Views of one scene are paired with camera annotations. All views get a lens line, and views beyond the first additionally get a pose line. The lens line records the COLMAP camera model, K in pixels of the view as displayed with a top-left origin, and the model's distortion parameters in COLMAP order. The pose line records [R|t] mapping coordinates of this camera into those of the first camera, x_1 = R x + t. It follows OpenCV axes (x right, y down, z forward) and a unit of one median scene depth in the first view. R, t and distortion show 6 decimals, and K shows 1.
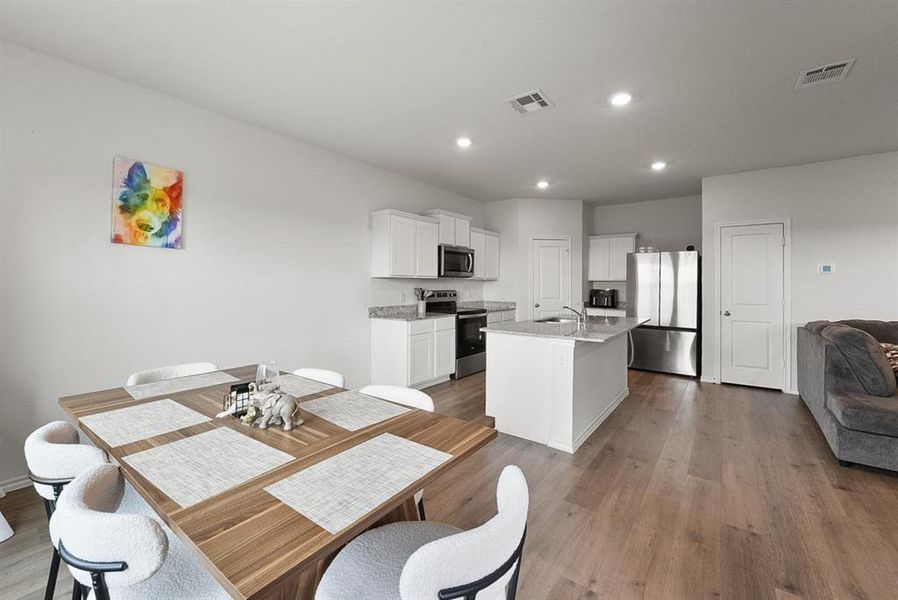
lens RADIAL K [[370.9, 0, 451.7], [0, 370.9, 280.6], [0, 0, 1]] dist [-0.000718, 0.000088]
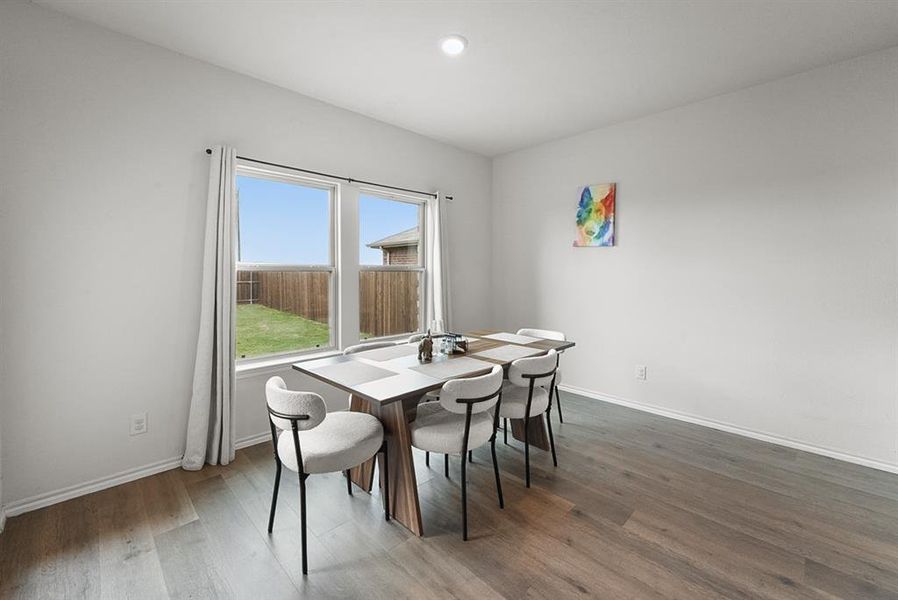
lens RADIAL K [[372.0, 0, 449.1], [0, 372.0, 274.0], [0, 0, 1]] dist [0.000172, -0.000003]
pose [[-0.156718, -0.003342, -0.987638, 0.334446], [0.005017, 0.999979, -0.004180, 0.005857], [0.987631, -0.005610, -0.156698, 0.383577]]
